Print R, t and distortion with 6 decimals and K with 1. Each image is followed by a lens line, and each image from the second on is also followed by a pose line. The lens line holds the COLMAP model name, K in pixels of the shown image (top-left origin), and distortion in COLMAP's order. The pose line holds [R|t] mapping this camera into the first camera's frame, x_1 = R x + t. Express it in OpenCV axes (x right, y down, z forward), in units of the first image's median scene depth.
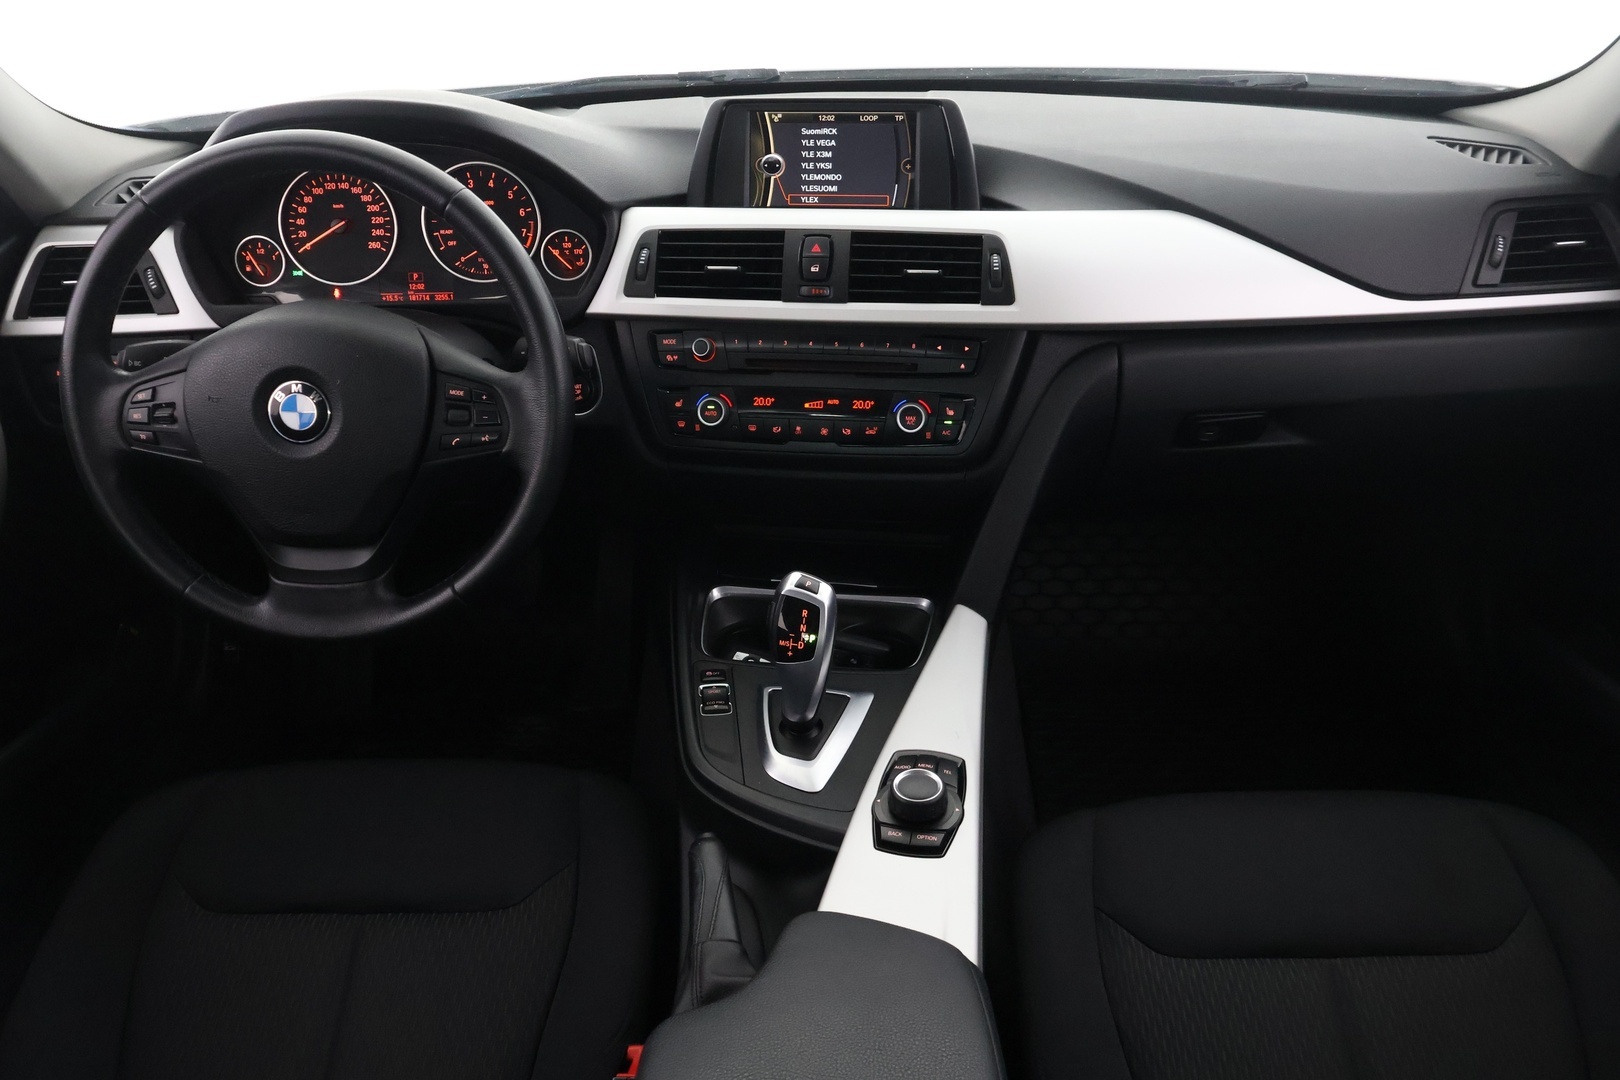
lens RADIAL K [[1399.8, 0, 813.2], [0, 1399.8, 546.0], [0, 0, 1]] dist [-0.004089, 0.016717]
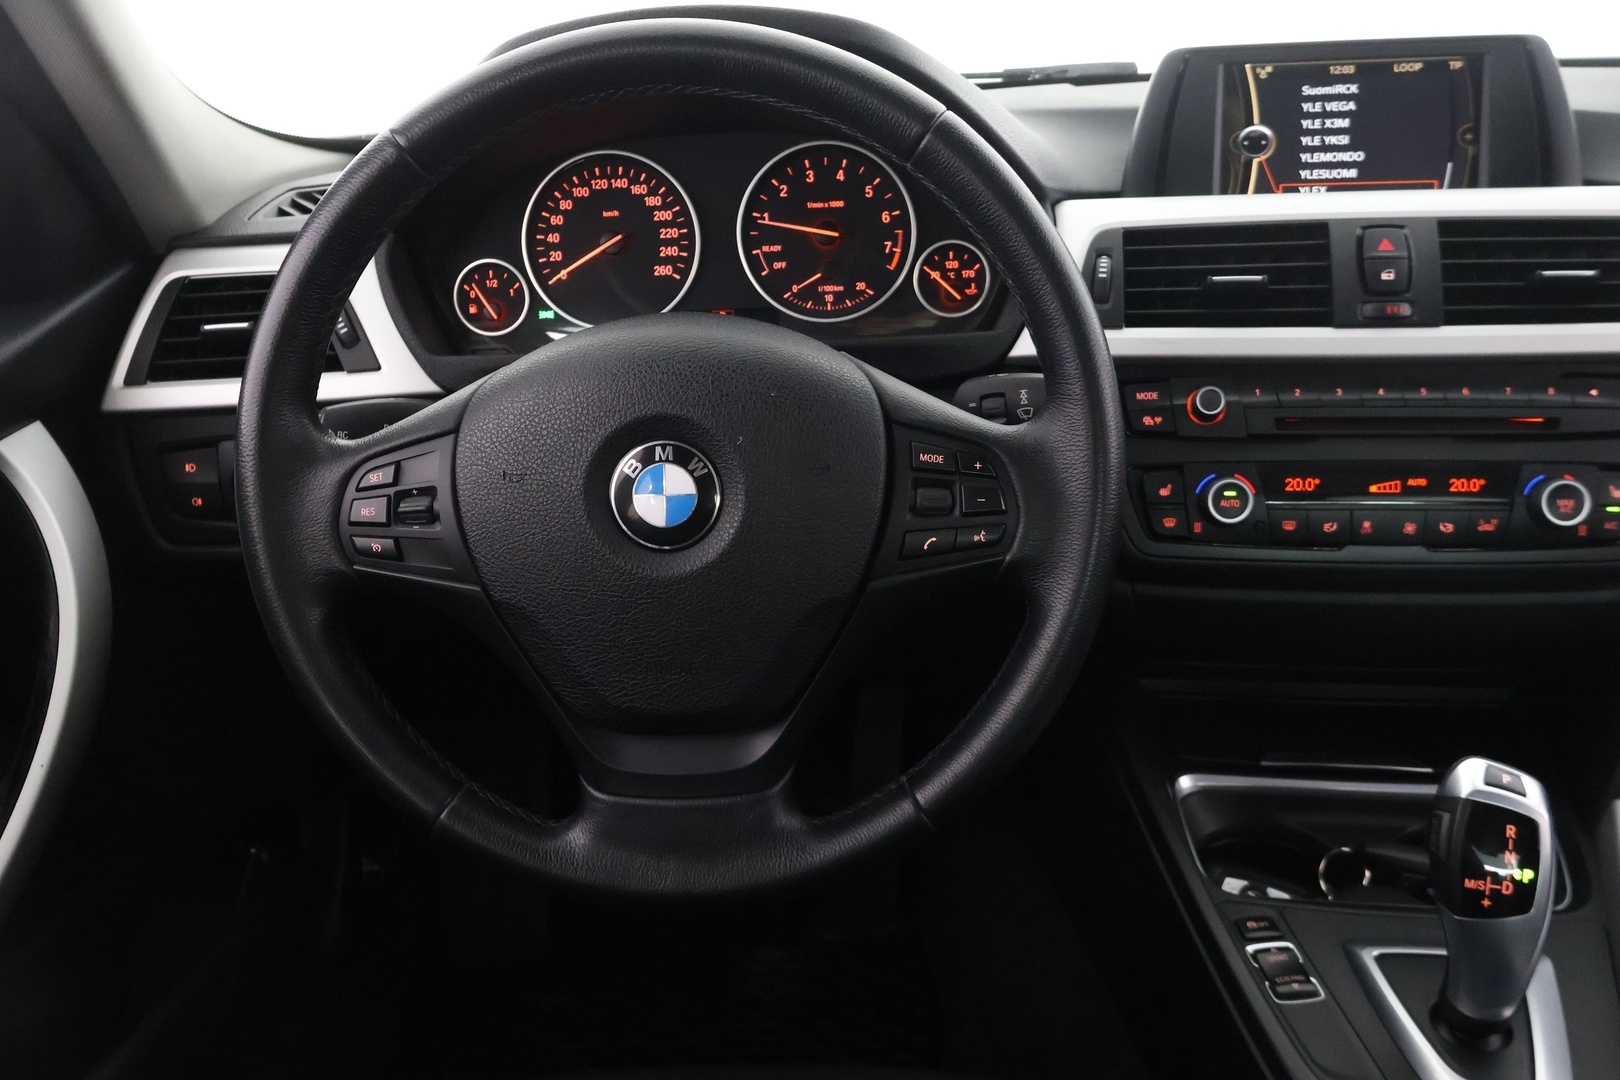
lens RADIAL K [[1399.8, 0, 809.2], [0, 1399.8, 546.0], [0, 0, 1]] dist [-0.004089, 0.016717]
pose [[0.999781, -0.020655, 0.003264, -0.251856], [0.020888, 0.993711, -0.110009, -0.009612], [-0.000972, 0.110053, 0.993925, 0.355232]]
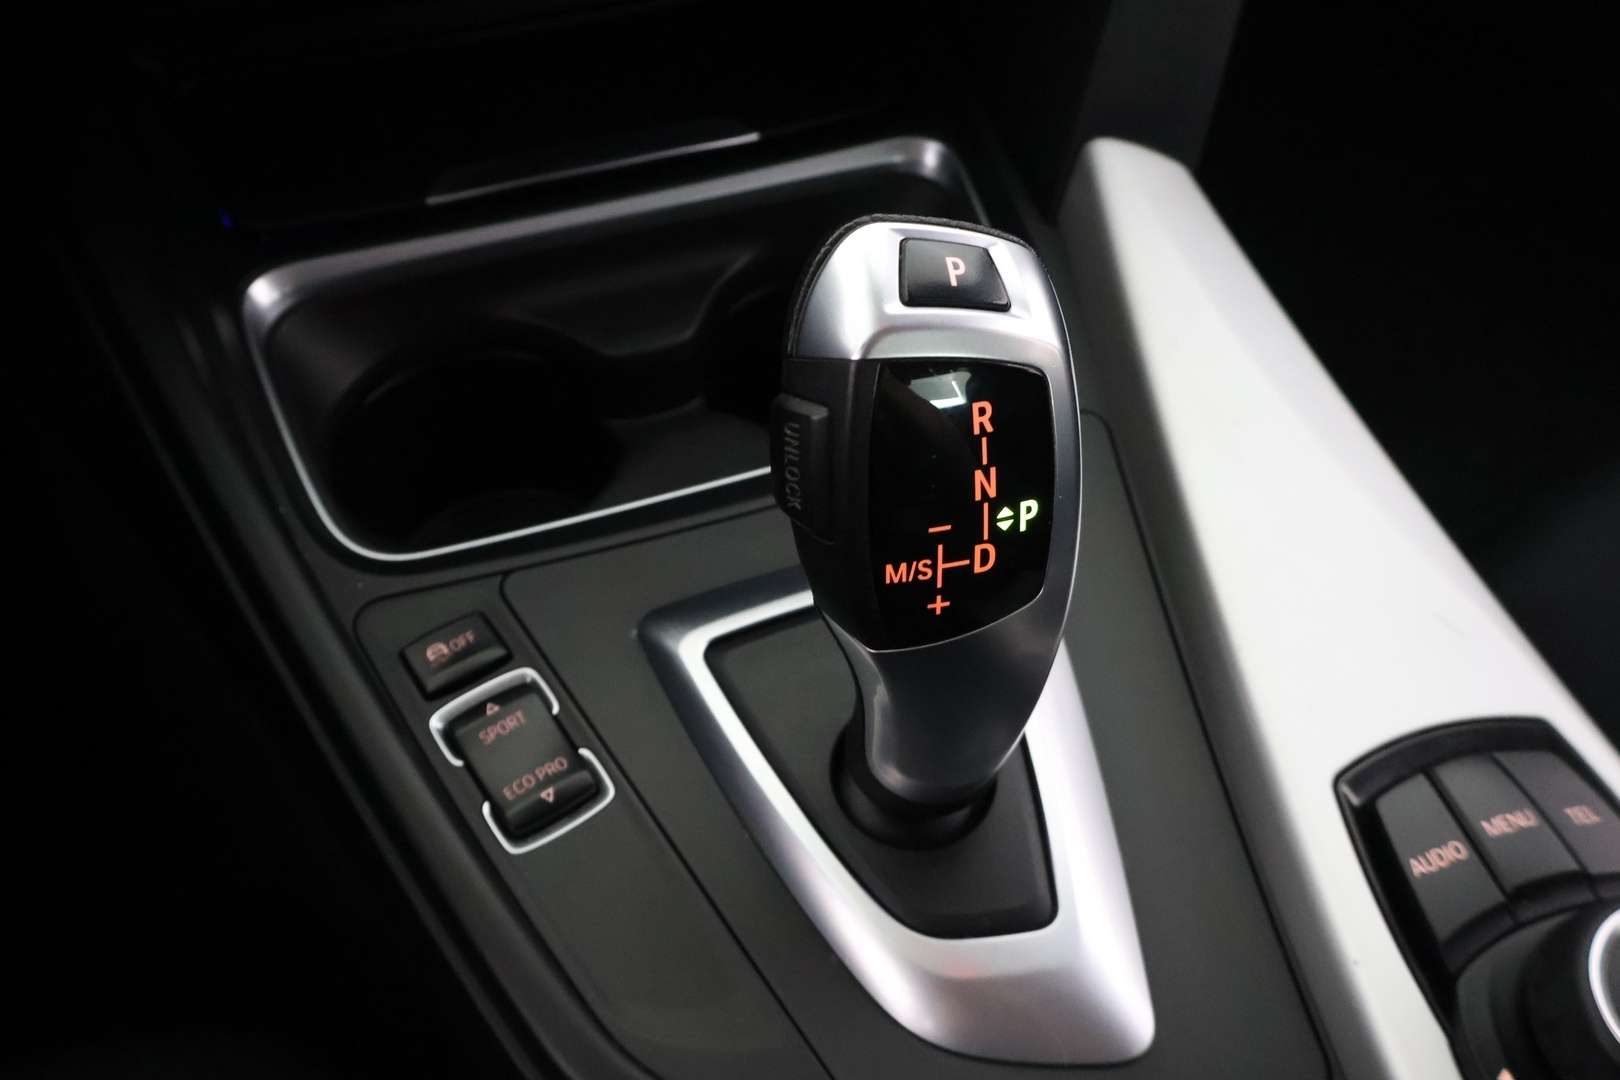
lens RADIAL K [[1399.8, 0, 813.5], [0, 1399.8, 544.8], [0, 0, 1]] dist [-0.004089, 0.016717]
pose [[0.876525, -0.348897, 0.331625, -0.088262], [0.191805, 0.885038, 0.424169, -0.023687], [-0.441492, -0.308187, 0.842678, 0.711417]]
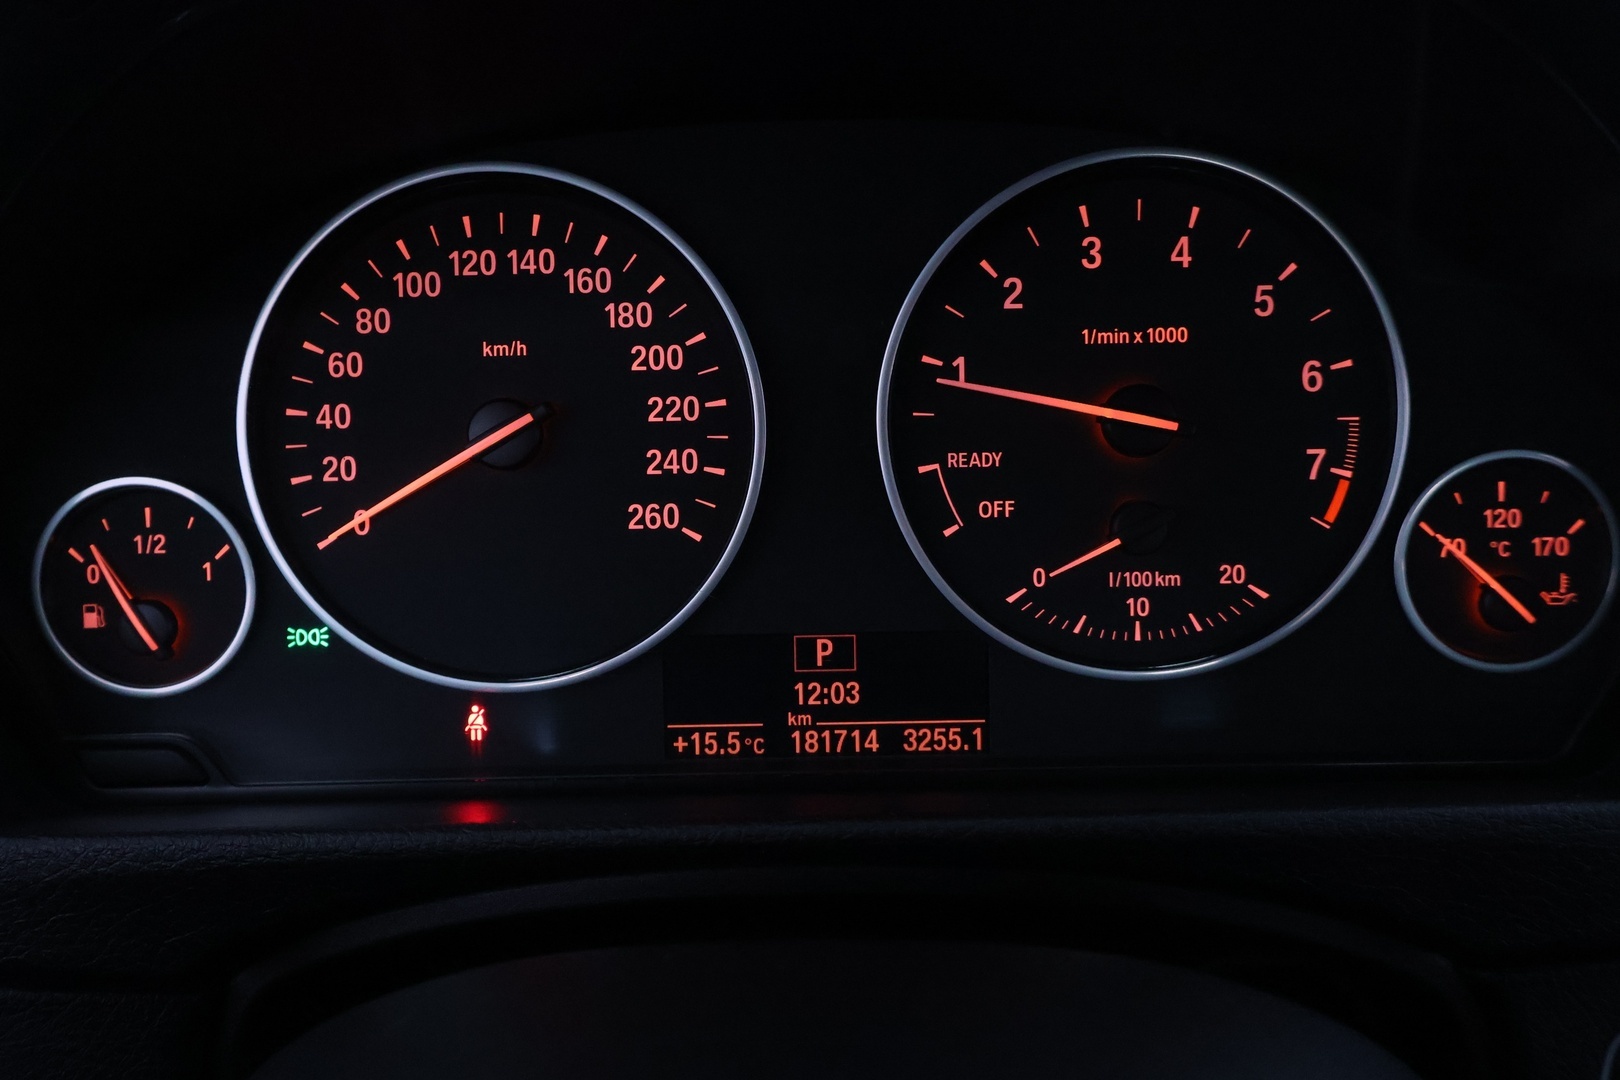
lens RADIAL K [[1399.8, 0, 811.7], [0, 1399.8, 545.2], [0, 0, 1]] dist [-0.004089, 0.016717]
pose [[0.999991, 0.000225, 0.004333, -0.292409], [0.000476, 0.986947, -0.161047, -0.175950], [-0.004312, 0.161048, 0.986937, 0.785716]]
